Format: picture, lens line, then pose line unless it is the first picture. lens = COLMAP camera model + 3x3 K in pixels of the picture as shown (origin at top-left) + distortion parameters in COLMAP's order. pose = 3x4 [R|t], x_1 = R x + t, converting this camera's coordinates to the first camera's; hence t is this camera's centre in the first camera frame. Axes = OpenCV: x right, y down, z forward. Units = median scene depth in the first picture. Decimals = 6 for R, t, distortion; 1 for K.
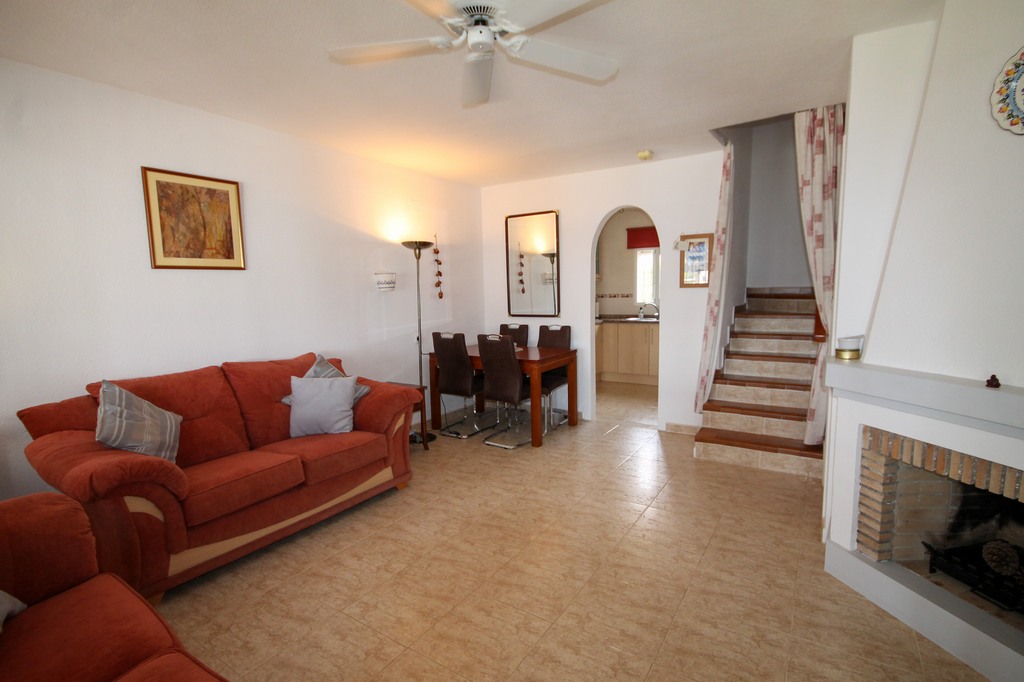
lens RADIAL K [[478.1, 0, 518.5], [0, 478.1, 343.0], [0, 0, 1]] dist [0.000462, 0.000171]
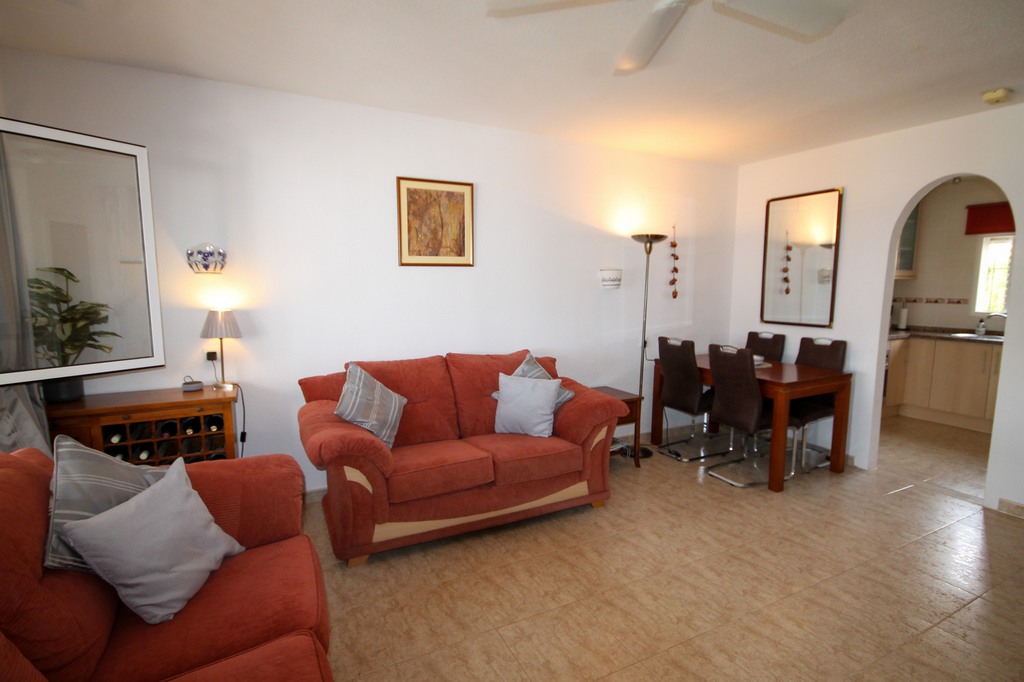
lens RADIAL K [[498.3, 0, 521.9], [0, 498.3, 343.7], [0, 0, 1]] dist [0.000787, 0.000745]
pose [[0.869599, 0.084194, -0.486527, 0.072553], [-0.076640, 0.996428, 0.035449, -0.032125], [0.487774, 0.006461, 0.872946, 0.097278]]
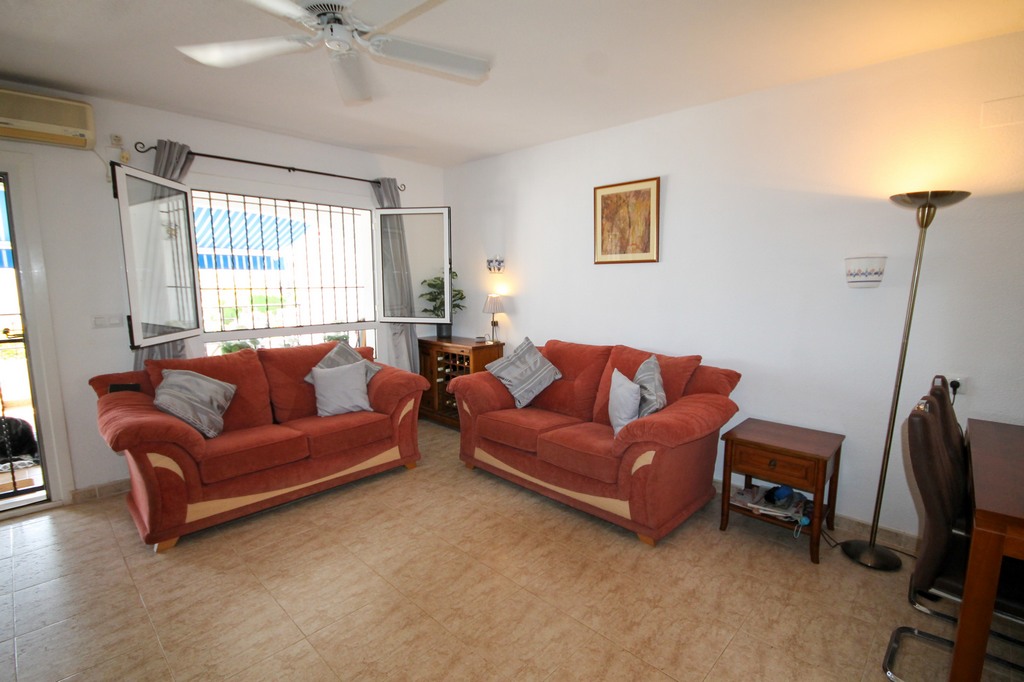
lens RADIAL K [[478.1, 0, 518.5], [0, 478.1, 343.0], [0, 0, 1]] dist [0.000462, 0.000171]
pose [[-0.181604, 0.151915, -0.971567, 0.529968], [-0.105814, 0.979240, 0.172894, -0.133908], [0.977662, 0.134204, -0.161760, 0.932945]]
